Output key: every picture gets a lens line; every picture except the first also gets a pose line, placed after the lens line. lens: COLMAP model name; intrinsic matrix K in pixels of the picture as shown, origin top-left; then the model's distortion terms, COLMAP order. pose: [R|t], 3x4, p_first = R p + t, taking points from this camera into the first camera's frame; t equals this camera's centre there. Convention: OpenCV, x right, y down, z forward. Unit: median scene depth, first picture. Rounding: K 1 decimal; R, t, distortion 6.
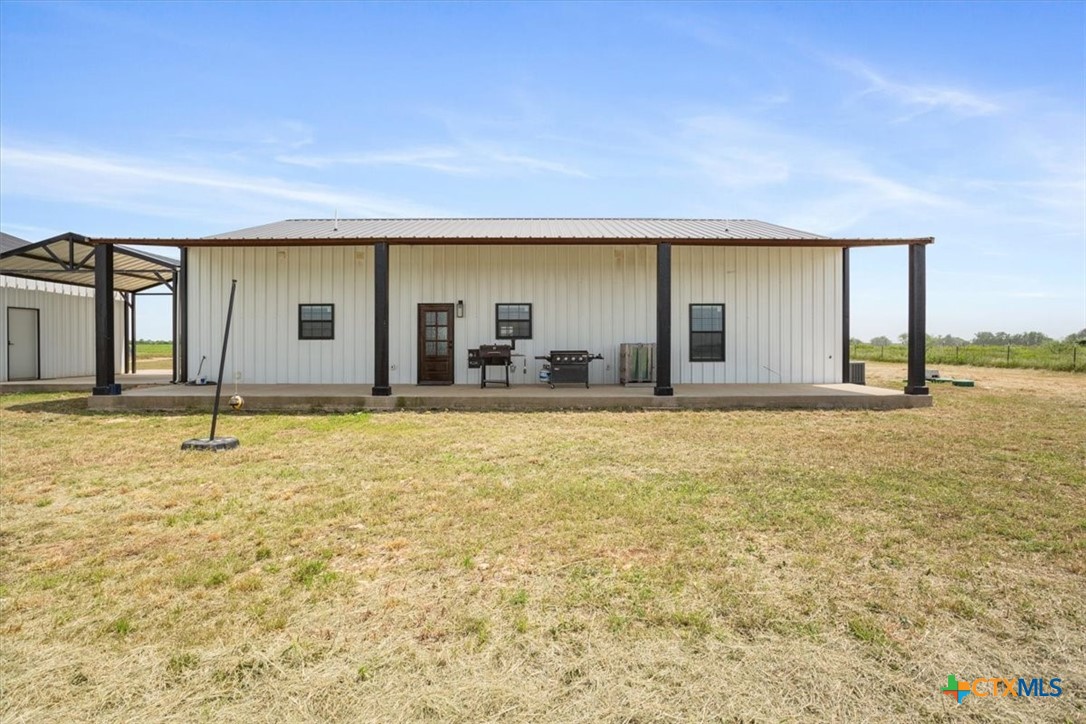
lens RADIAL K [[546.2, 0, 519.0], [0, 546.2, 338.3], [0, 0, 1]] dist [0.000540, 0.000314]
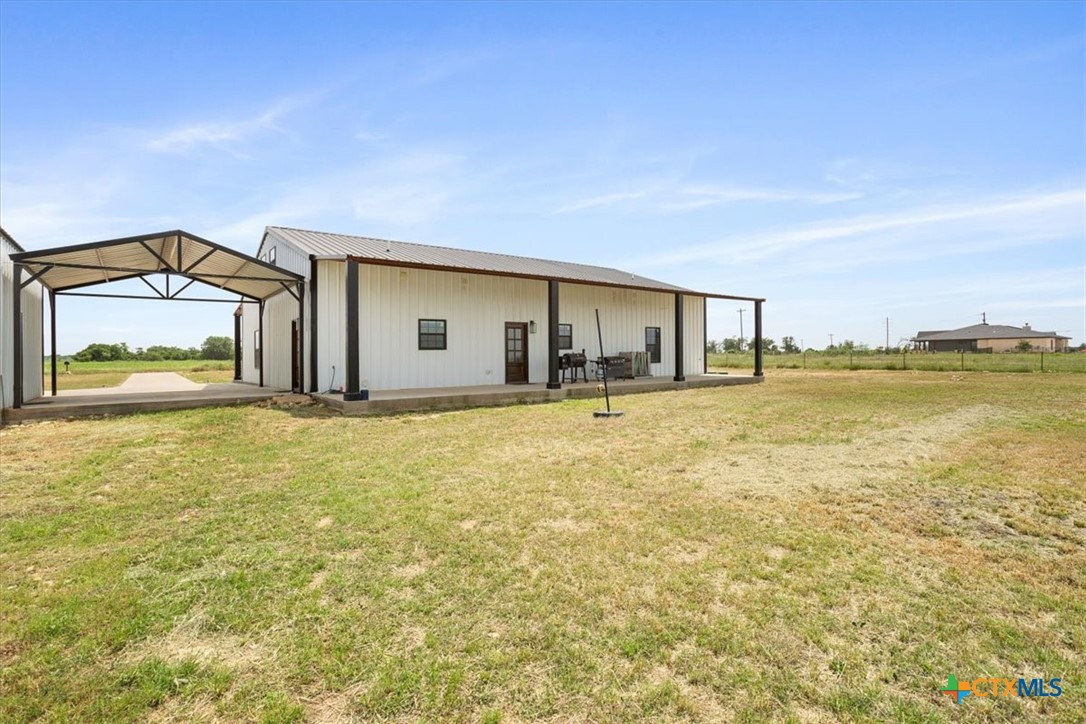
lens RADIAL K [[535.0, 0, 540.8], [0, 535.0, 354.3], [0, 0, 1]] dist [-0.004032, -0.000015]
pose [[0.788134, -0.007380, 0.615459, -0.897942], [0.003191, 0.999964, 0.007905, 0.003519], [-0.615495, -0.004266, 0.788129, -0.049054]]
